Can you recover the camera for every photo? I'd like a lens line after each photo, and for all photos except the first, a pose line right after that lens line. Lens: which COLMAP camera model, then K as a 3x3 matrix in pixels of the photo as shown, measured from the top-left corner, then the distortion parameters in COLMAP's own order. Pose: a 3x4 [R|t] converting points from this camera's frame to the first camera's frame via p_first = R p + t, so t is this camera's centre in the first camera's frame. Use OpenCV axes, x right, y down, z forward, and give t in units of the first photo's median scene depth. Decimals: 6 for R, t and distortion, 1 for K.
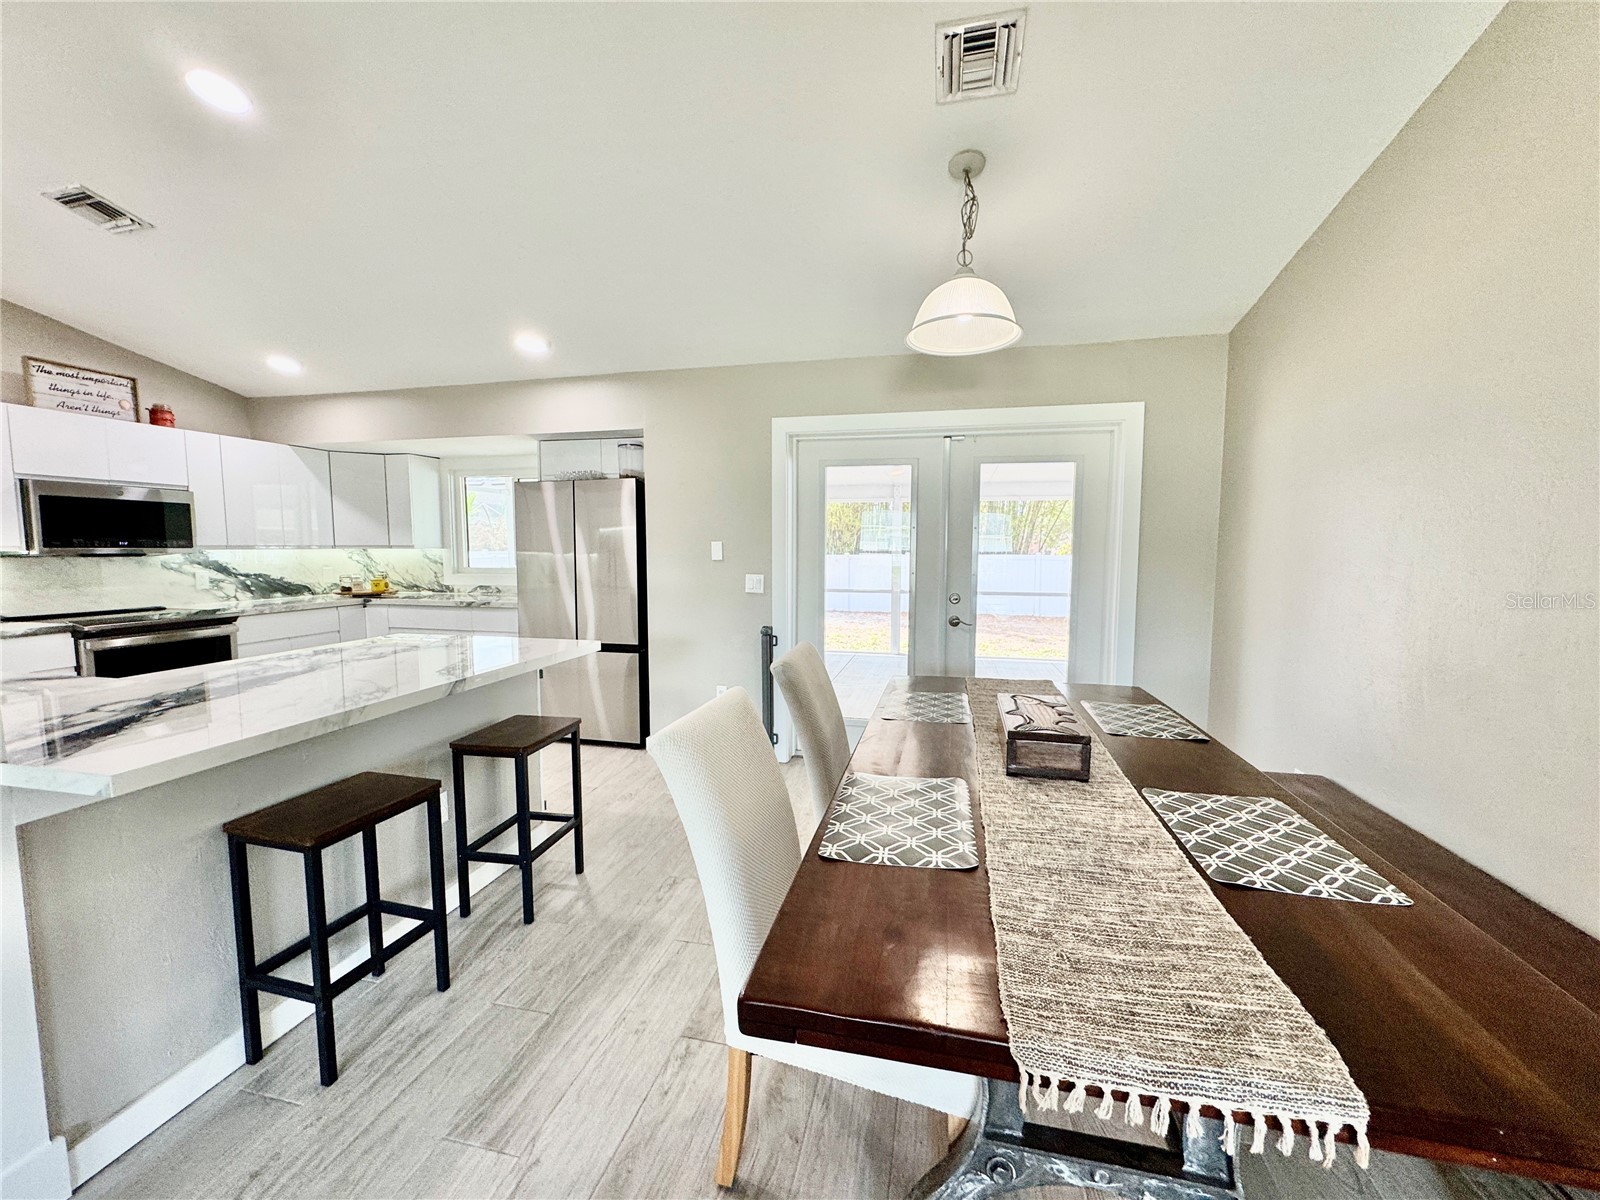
lens RADIAL K [[636.9, 0, 799.7], [0, 636.9, 599.6], [0, 0, 1]] dist [-0.002722, 0.000307]
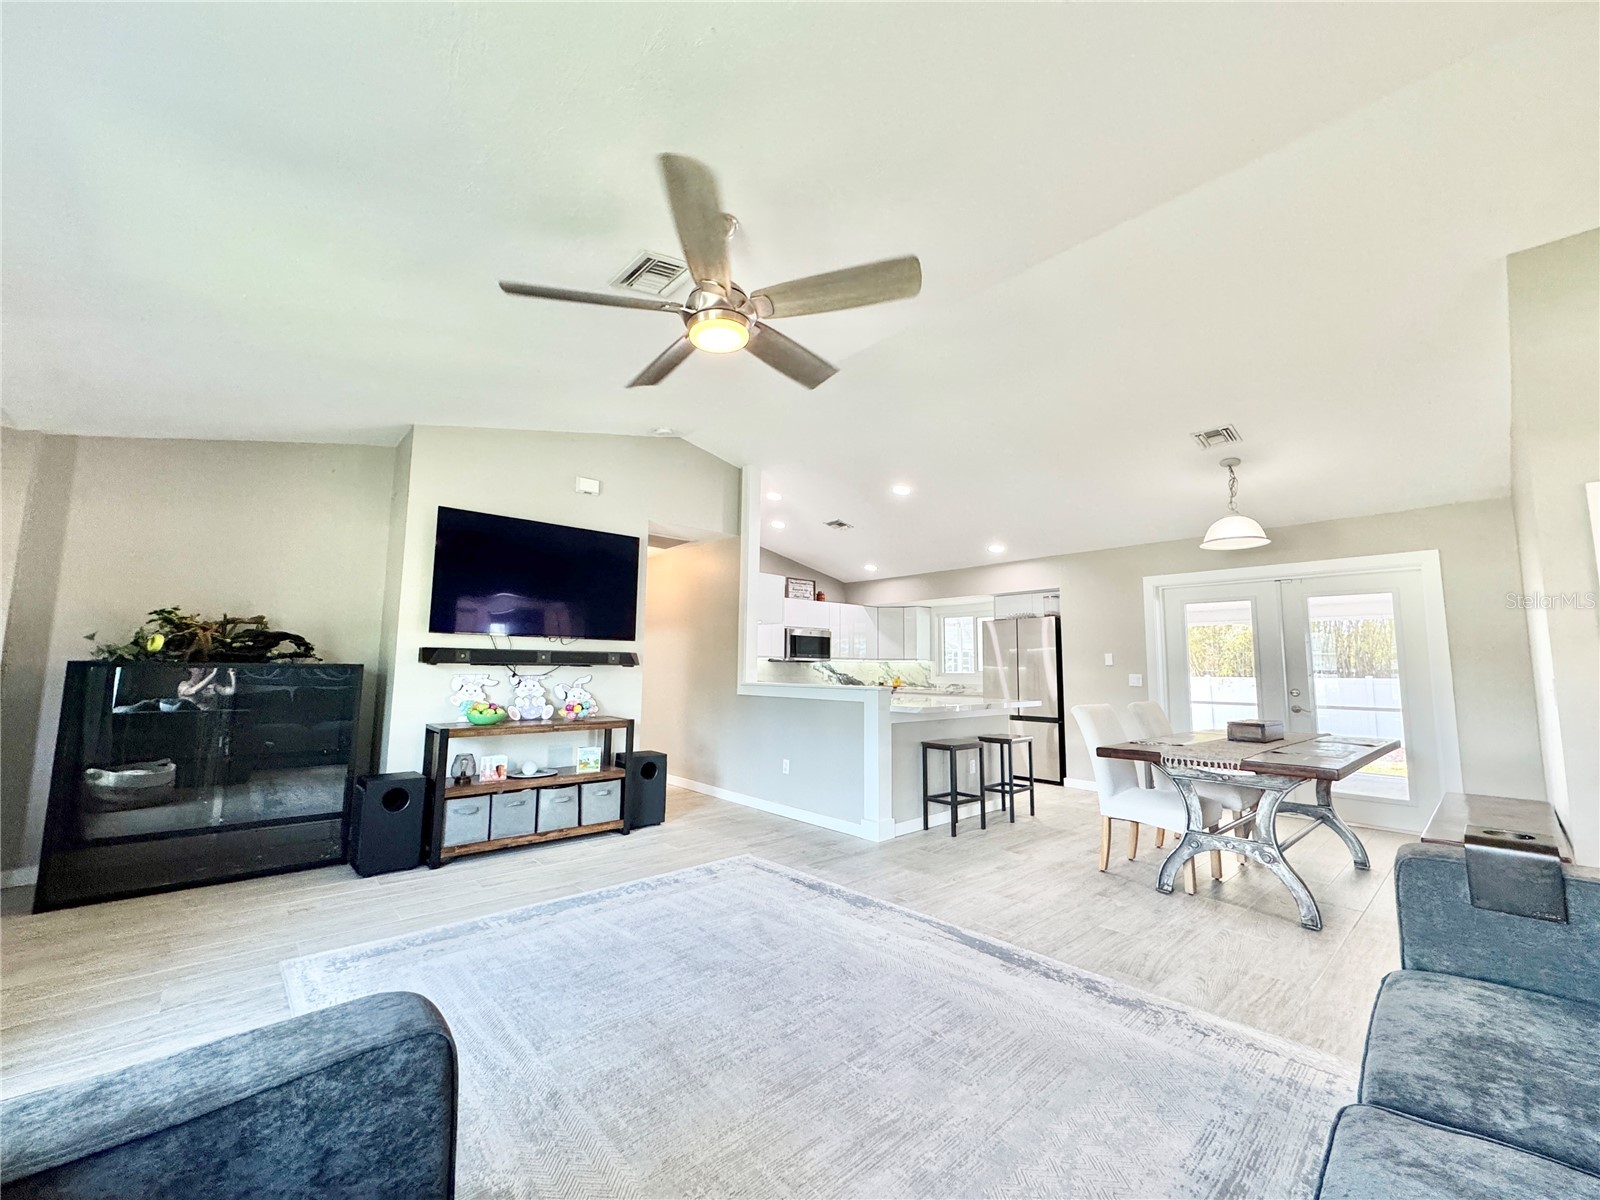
lens RADIAL K [[636.9, 0, 799.7], [0, 636.9, 599.6], [0, 0, 1]] dist [-0.002722, 0.000307]
pose [[0.819738, -0.055553, -0.570038, 0.157655], [-0.057009, 0.982428, -0.177722, 0.107232], [0.569894, 0.178183, 0.802167, -0.774887]]
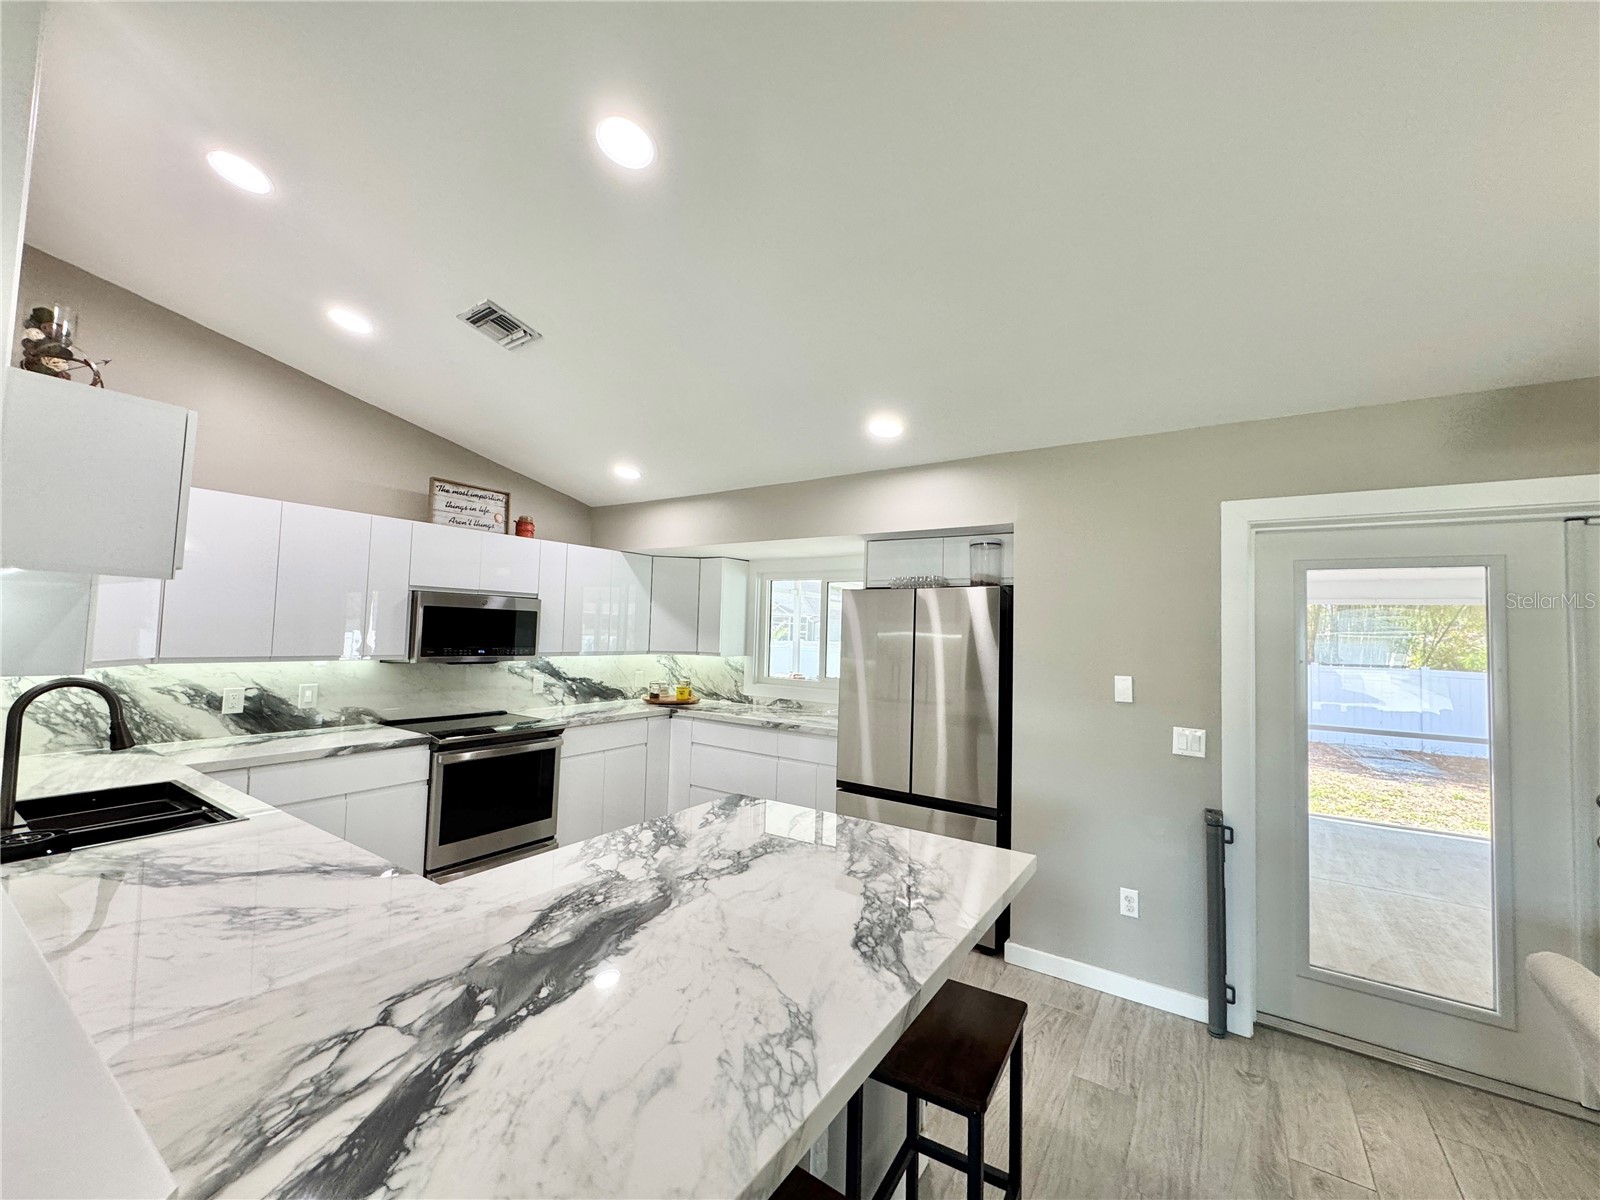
lens RADIAL K [[636.9, 0, 799.7], [0, 636.9, 599.6], [0, 0, 1]] dist [-0.002722, 0.000307]
pose [[0.935483, 0.007133, -0.353299, -0.222414], [-0.056346, 0.990015, -0.129207, -0.064835], [0.348850, 0.140778, 0.926545, 0.215678]]
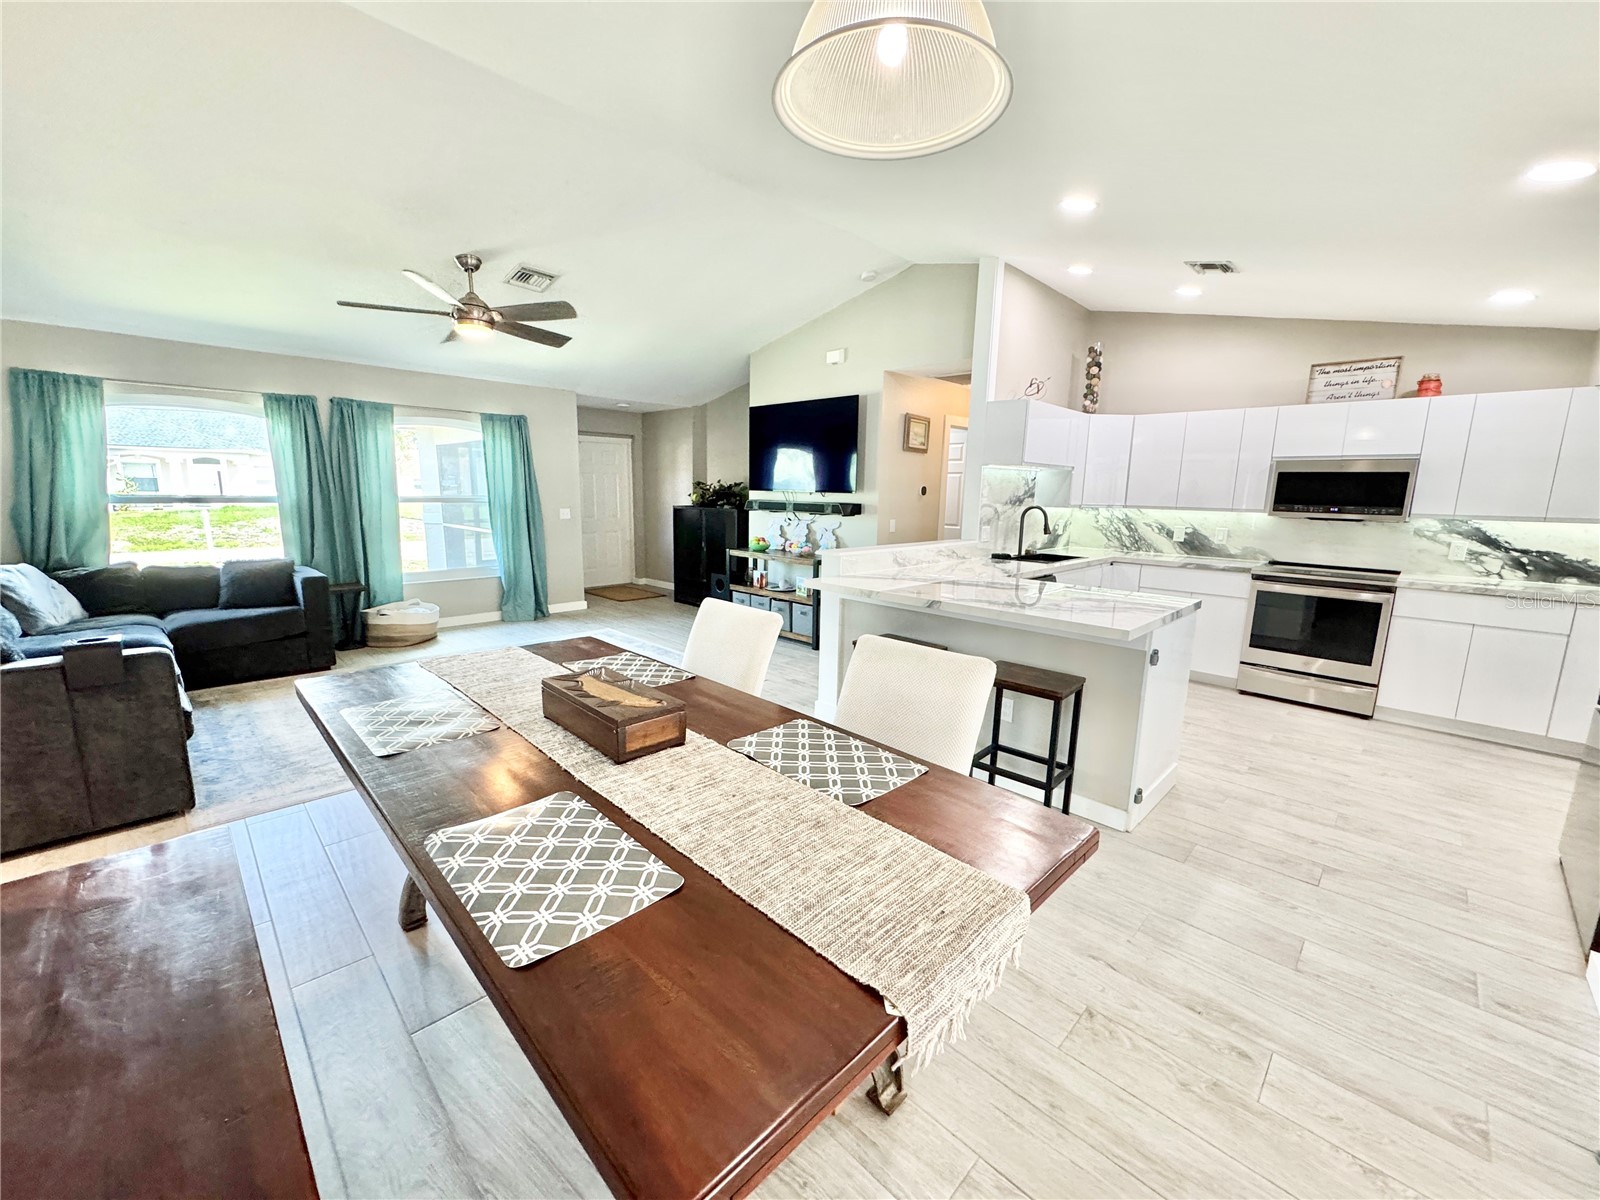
lens RADIAL K [[636.9, 0, 799.7], [0, 636.9, 599.6], [0, 0, 1]] dist [-0.002722, 0.000307]
pose [[-0.524987, 0.136360, -0.840116, 0.446143], [-0.090831, 0.972469, 0.214602, -0.085040], [0.846249, 0.188972, -0.498148, 0.744446]]
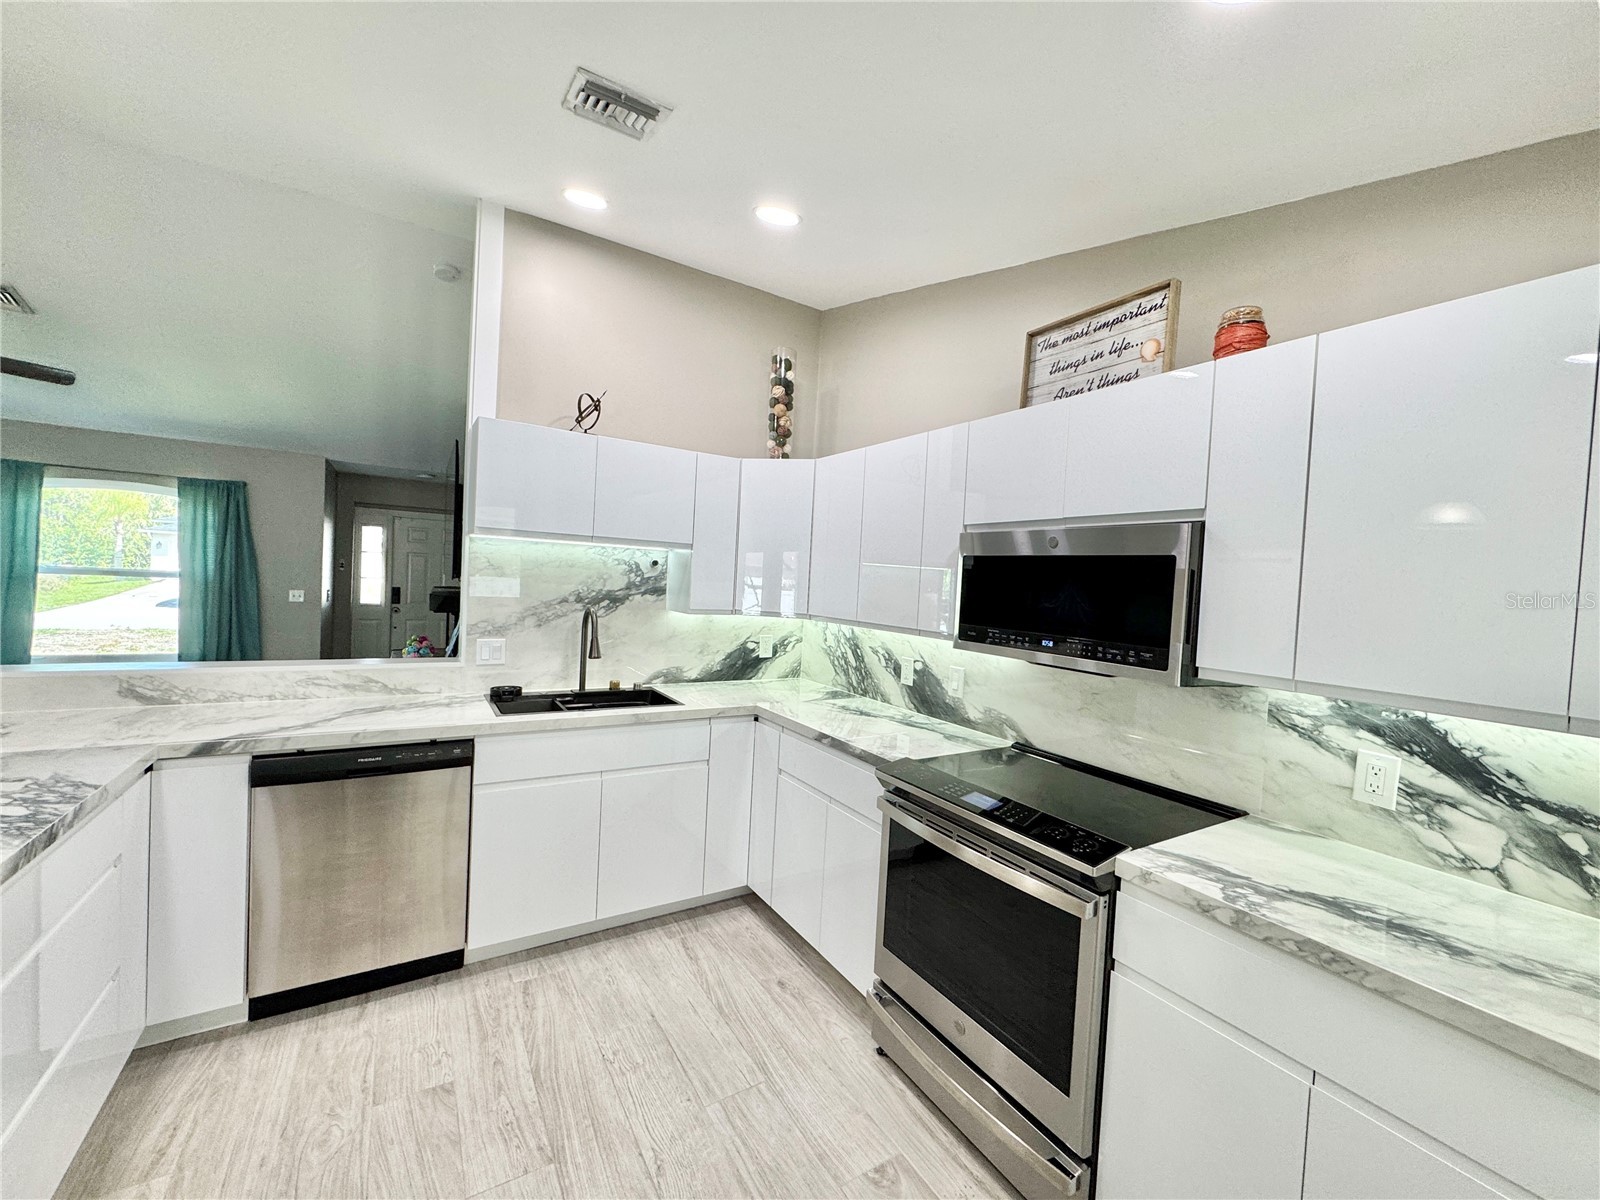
lens RADIAL K [[636.9, 0, 799.7], [0, 636.9, 599.6], [0, 0, 1]] dist [-0.002722, 0.000307]
pose [[-0.710378, -0.017456, -0.703604, -0.552371], [-0.112869, 0.989579, 0.089404, -0.138081], [0.694711, 0.142926, -0.704946, 1.154310]]
